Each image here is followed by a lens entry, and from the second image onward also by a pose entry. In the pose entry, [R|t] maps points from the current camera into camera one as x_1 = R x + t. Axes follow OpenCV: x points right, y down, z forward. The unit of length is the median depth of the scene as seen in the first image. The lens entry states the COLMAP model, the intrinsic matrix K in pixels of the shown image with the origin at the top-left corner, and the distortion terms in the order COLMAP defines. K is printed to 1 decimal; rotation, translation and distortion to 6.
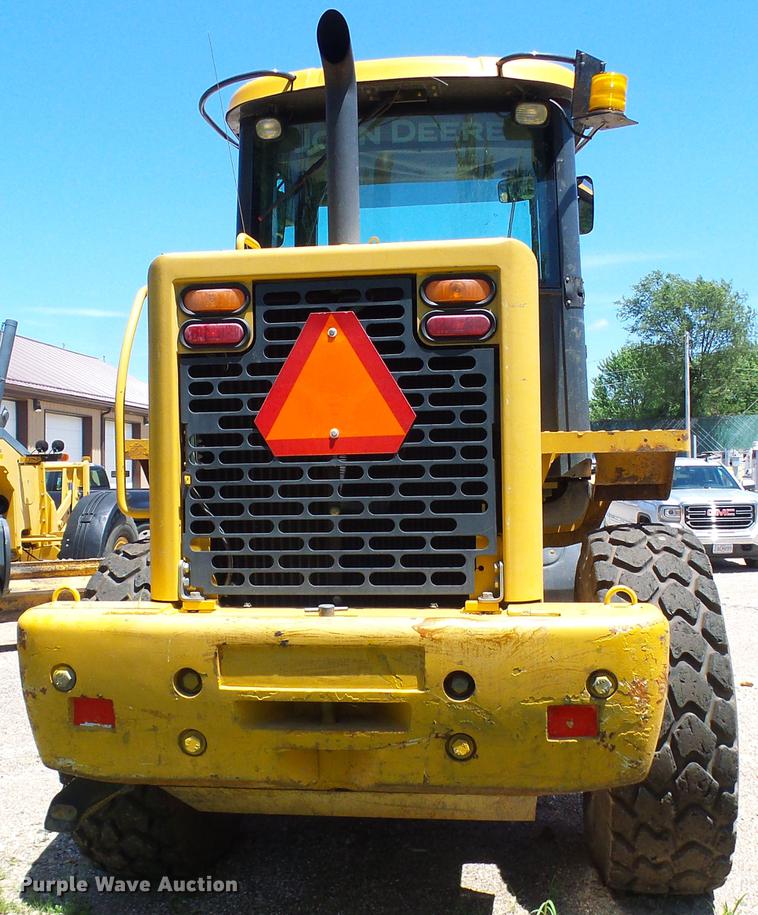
lens RADIAL K [[983.7, 0, 388.9], [0, 983.7, 484.3], [0, 0, 1]] dist [-0.001069, 0.012404]
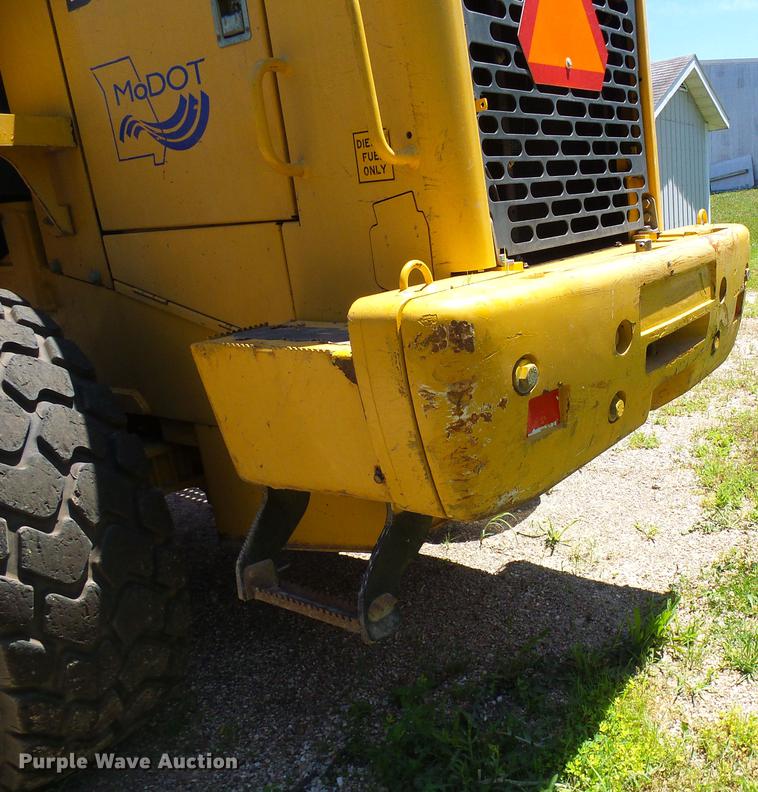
lens RADIAL K [[728.5, 0, 528.8], [0, 728.5, 398.9], [0, 0, 1]] dist [-0.003250, -0.000296]
pose [[0.422171, -0.262219, 0.867763, -0.592266], [0.101584, 0.964906, 0.242152, 0.065793], [-0.900807, -0.014078, 0.433992, 0.582117]]
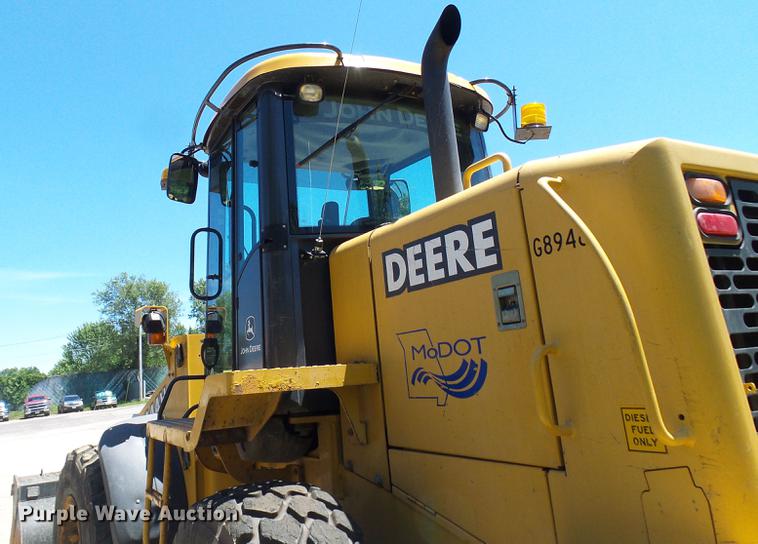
lens RADIAL K [[610.5, 0, 318.2], [0, 610.5, 217.1], [0, 0, 1]] dist [-0.001886, -0.005423]
pose [[0.819700, 0.099976, 0.564000, -0.656158], [0.078958, 0.955528, -0.284135, -0.020631], [-0.567324, 0.277438, 0.775352, 0.617612]]
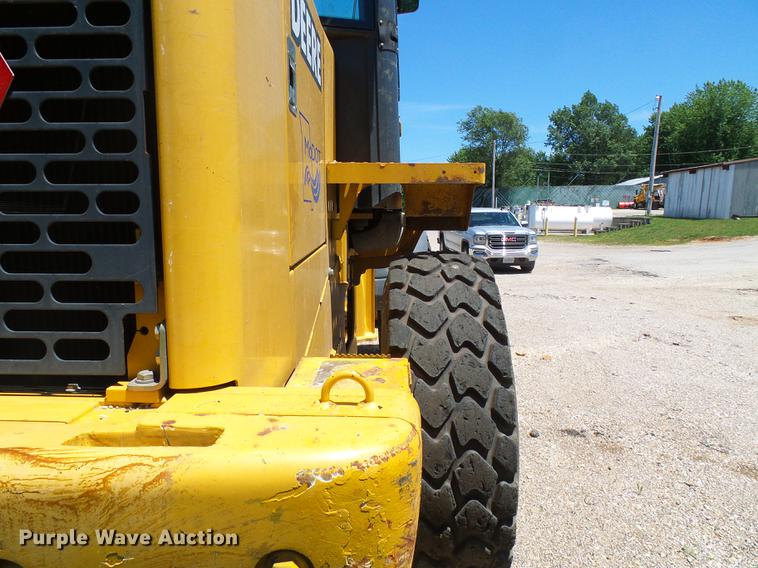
lens RADIAL K [[520.1, 0, 381.5], [0, 520.1, 285.4], [0, 0, 1]] dist [-0.006866, 0.000666]
pose [[0.996080, 0.004773, 0.088330, 0.170897], [-0.015418, 0.992627, 0.120226, 0.010719], [-0.087105, -0.121116, 0.988809, 0.520404]]
